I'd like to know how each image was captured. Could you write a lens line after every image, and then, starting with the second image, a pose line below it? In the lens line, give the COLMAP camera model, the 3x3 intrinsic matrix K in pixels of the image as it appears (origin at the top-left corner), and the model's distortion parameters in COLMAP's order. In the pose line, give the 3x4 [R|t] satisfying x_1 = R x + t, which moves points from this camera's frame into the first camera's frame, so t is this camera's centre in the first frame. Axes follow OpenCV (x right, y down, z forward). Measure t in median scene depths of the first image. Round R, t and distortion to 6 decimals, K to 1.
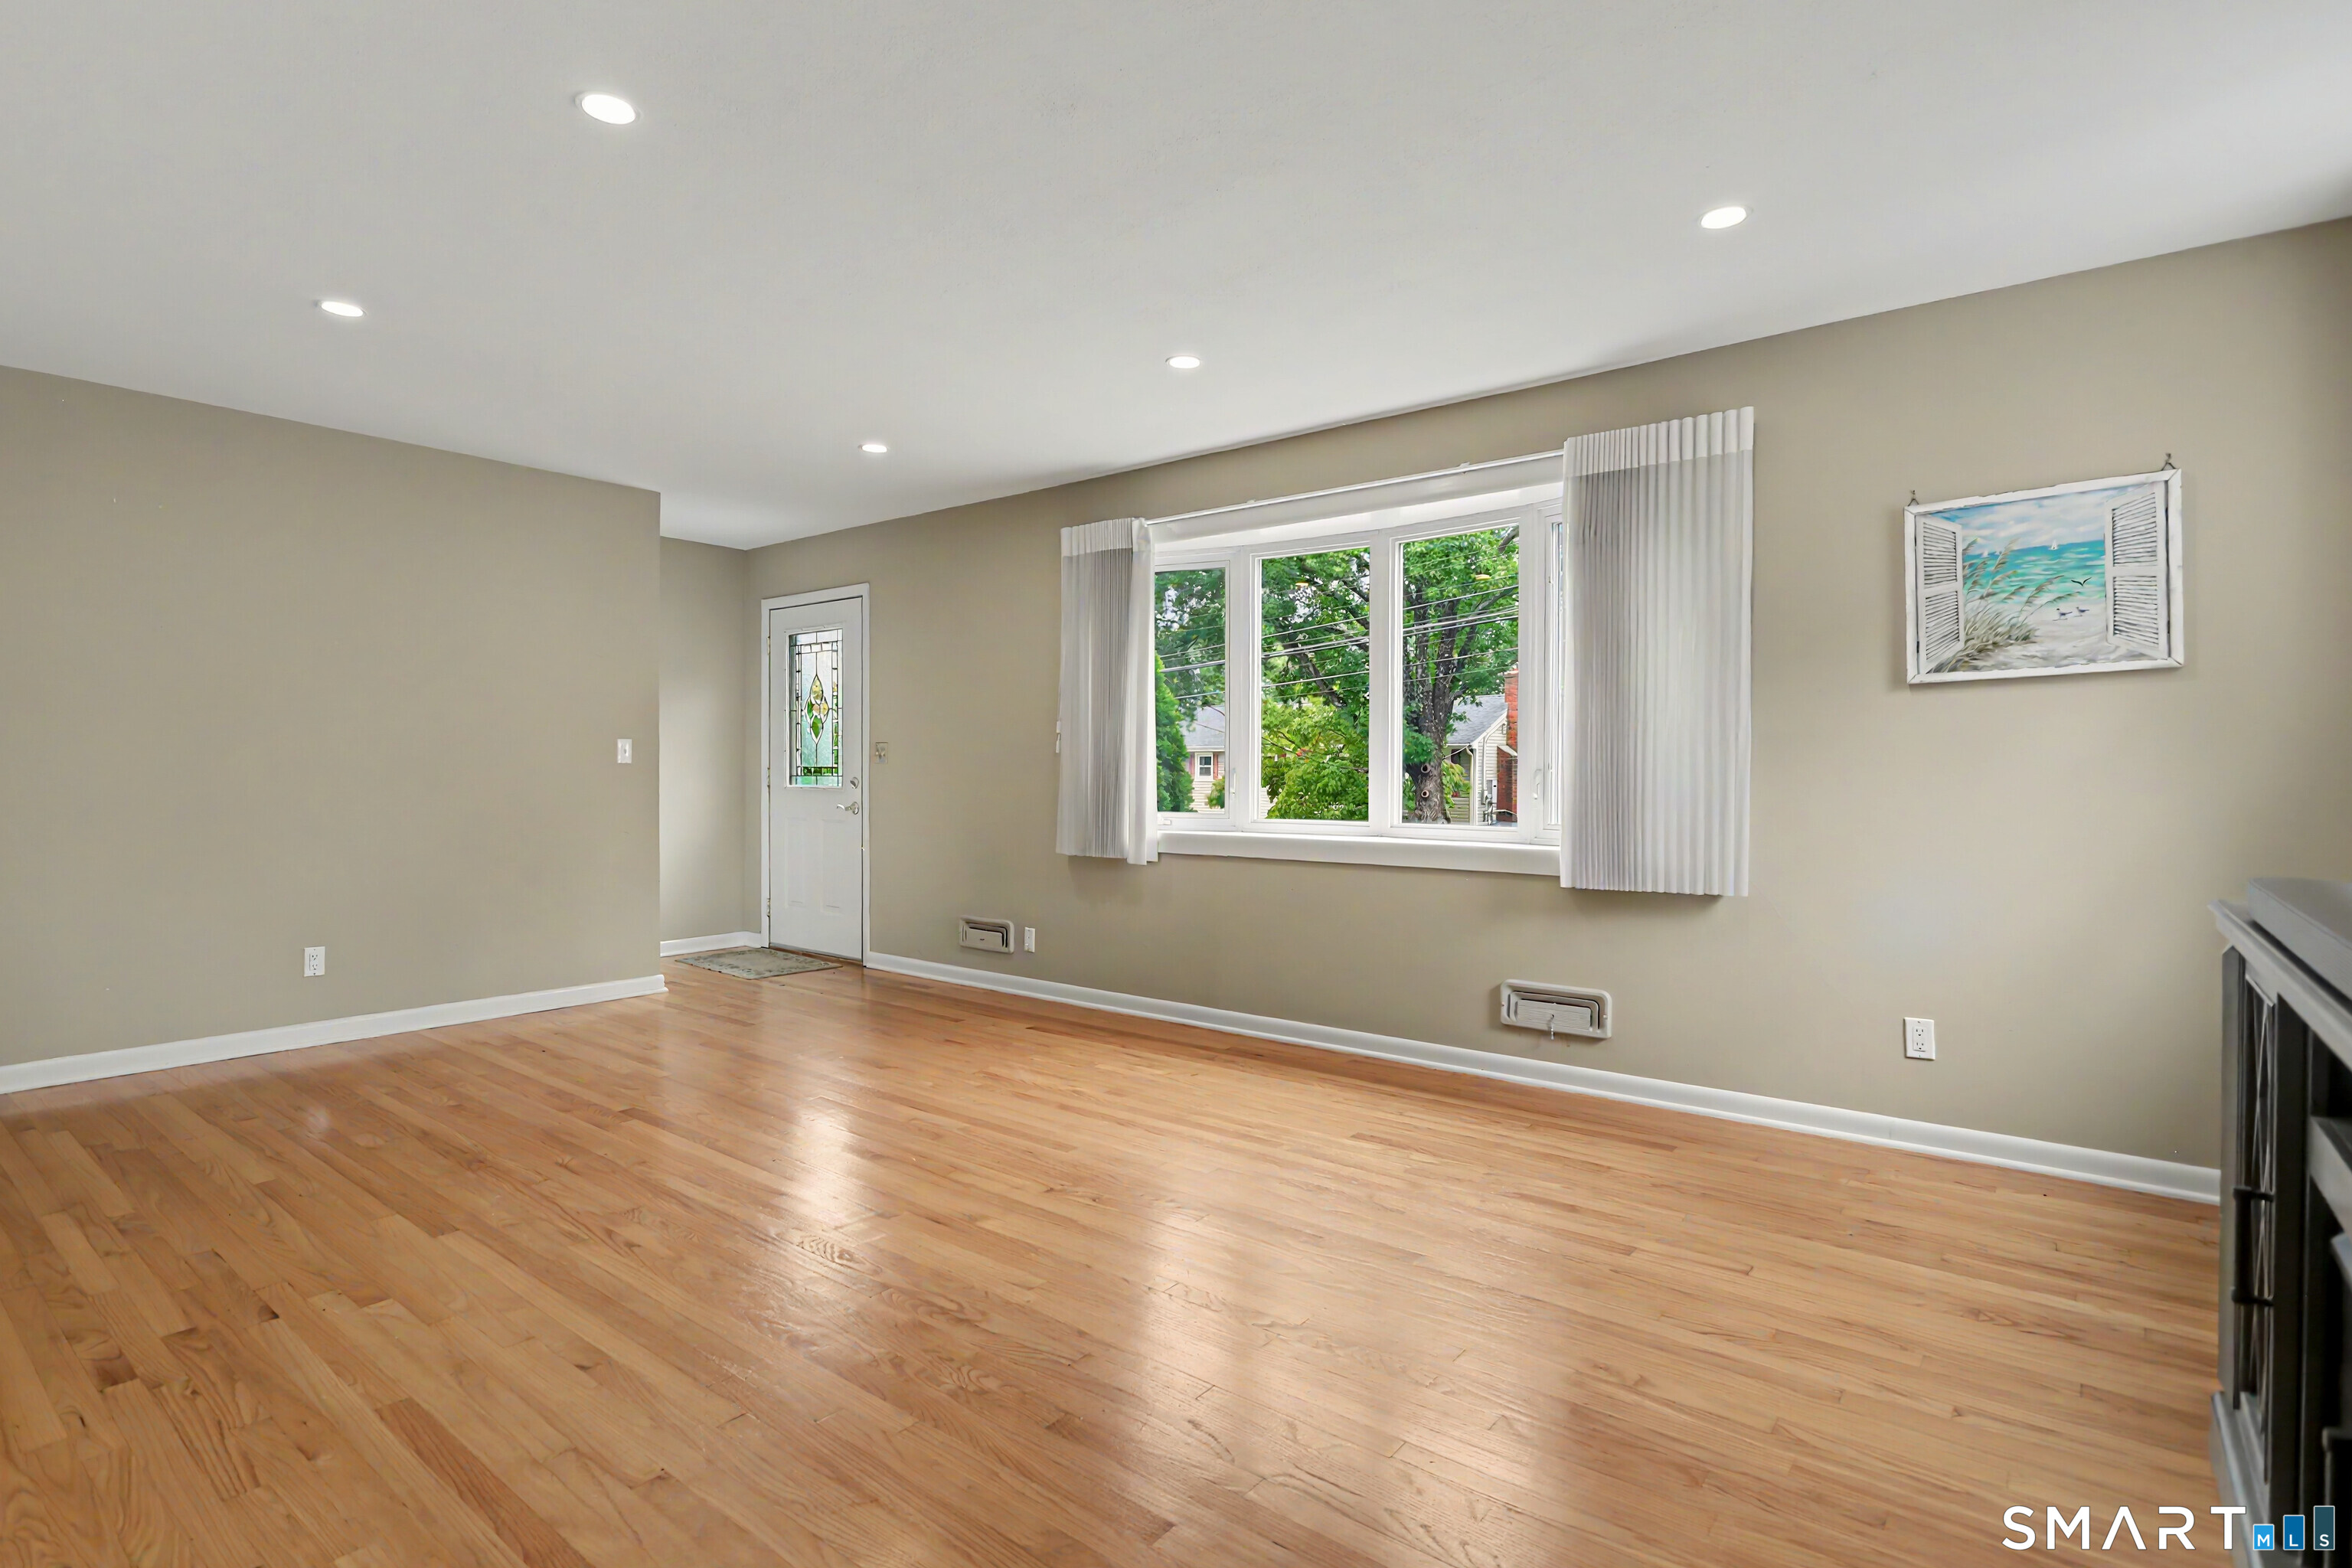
lens RADIAL K [[1148.9, 0, 1223.3], [0, 1148.9, 800.8], [0, 0, 1]] dist [-0.011217, 0.004632]
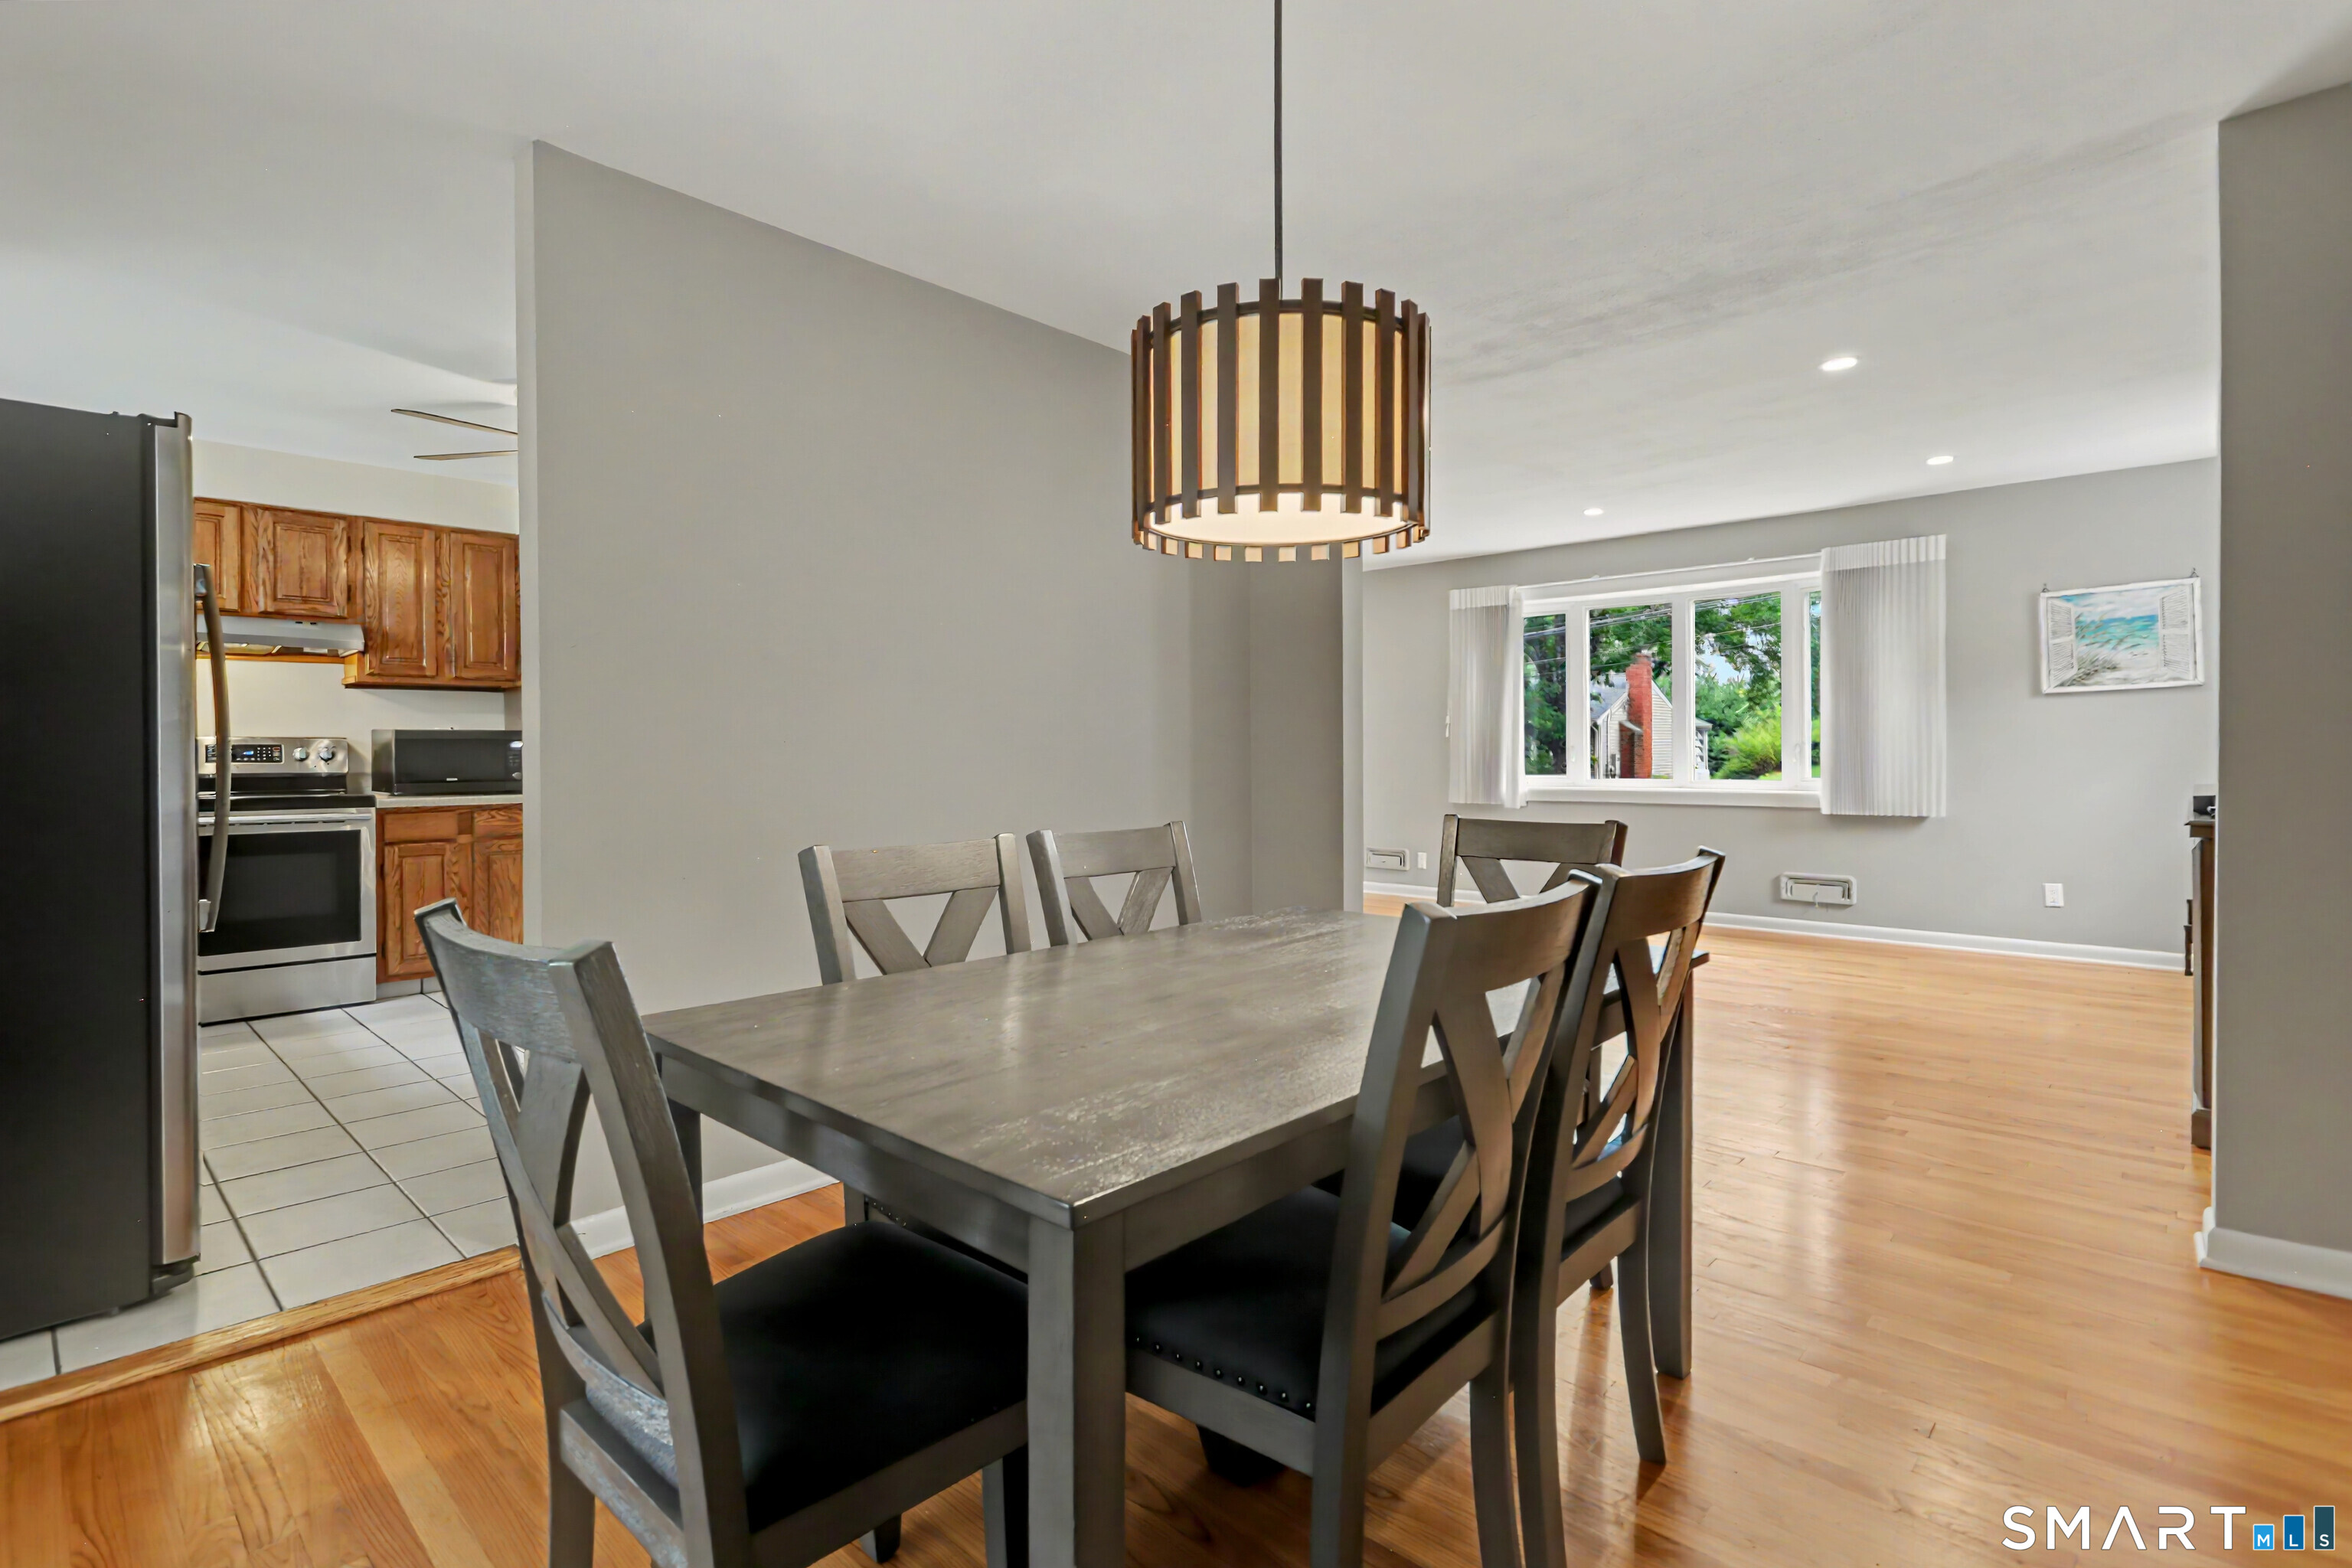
lens RADIAL K [[1148.9, 0, 1190.5], [0, 1148.9, 768.8], [0, 0, 1]] dist [-0.011217, 0.004632]
pose [[0.996207, -0.009866, -0.086448, -0.499709], [0.009126, 0.999918, -0.008957, 0.015886], [0.086529, 0.008134, 0.996216, -0.775299]]
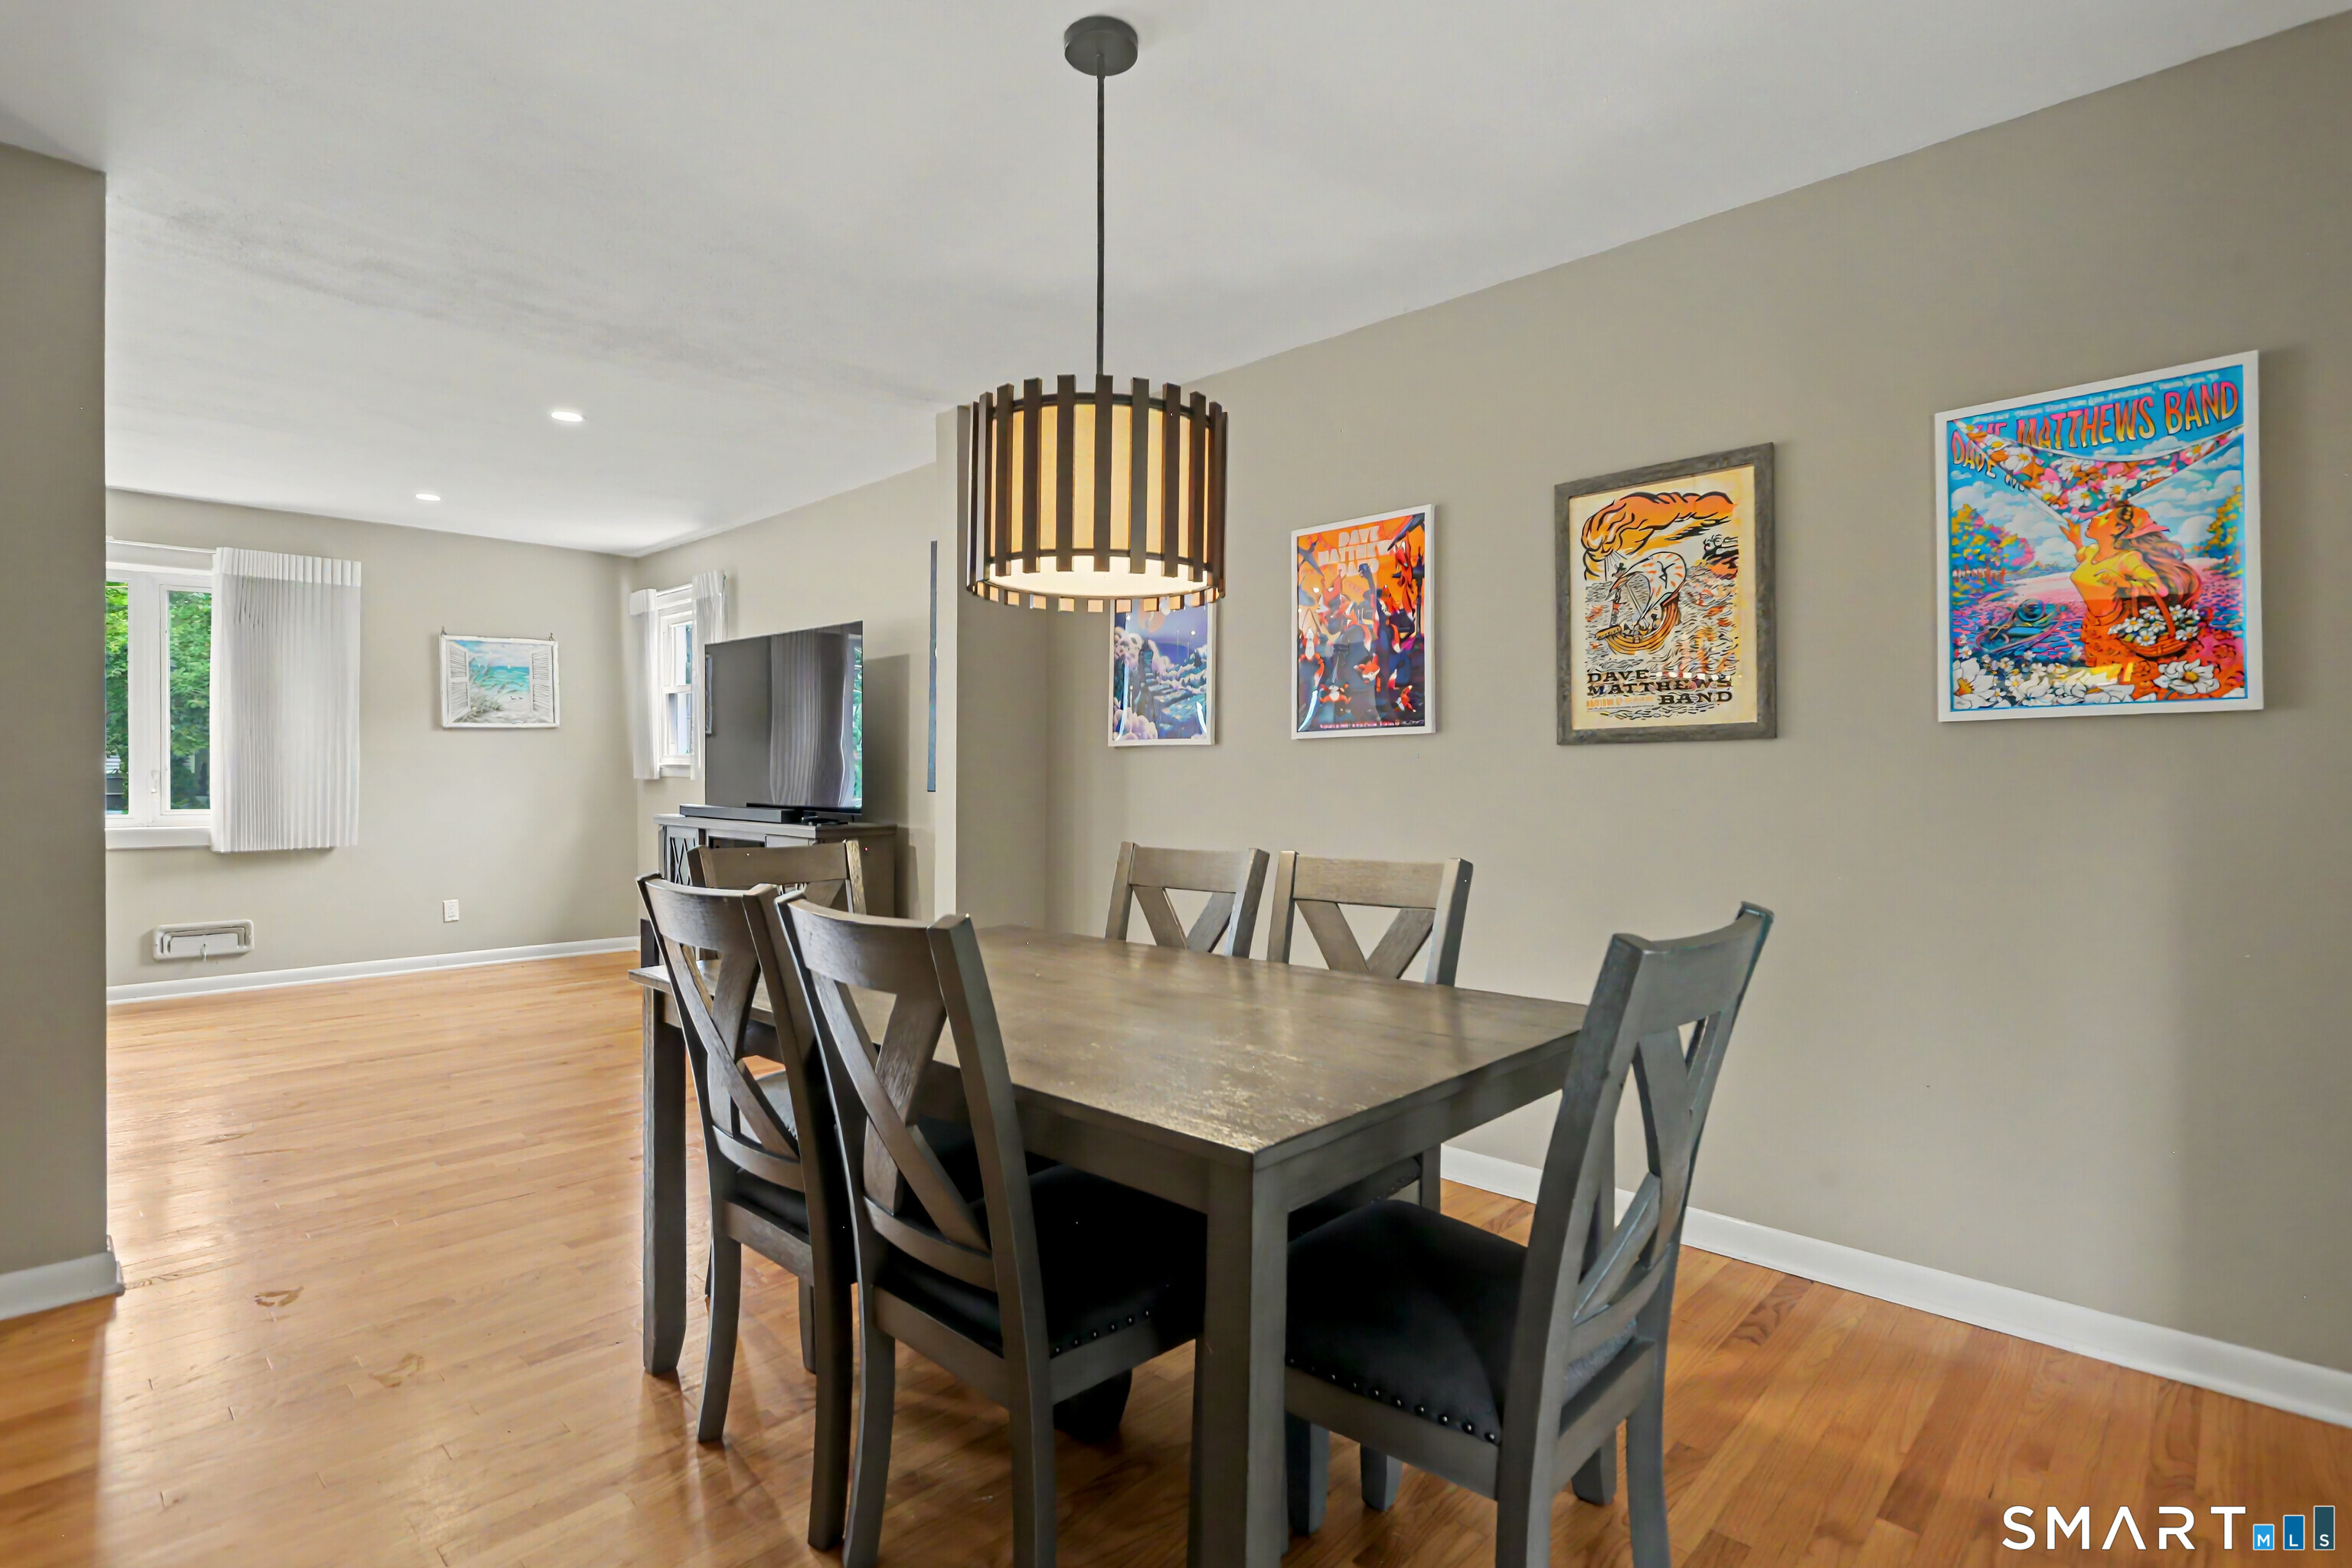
lens RADIAL K [[1148.9, 0, 1165.9], [0, 1148.9, 776.2], [0, 0, 1]] dist [-0.011217, 0.004632]
pose [[0.081898, -0.007270, 0.996614, -1.092206], [0.020628, 0.999772, 0.005598, -0.004502], [-0.996427, 0.020100, 0.082029, -0.328364]]
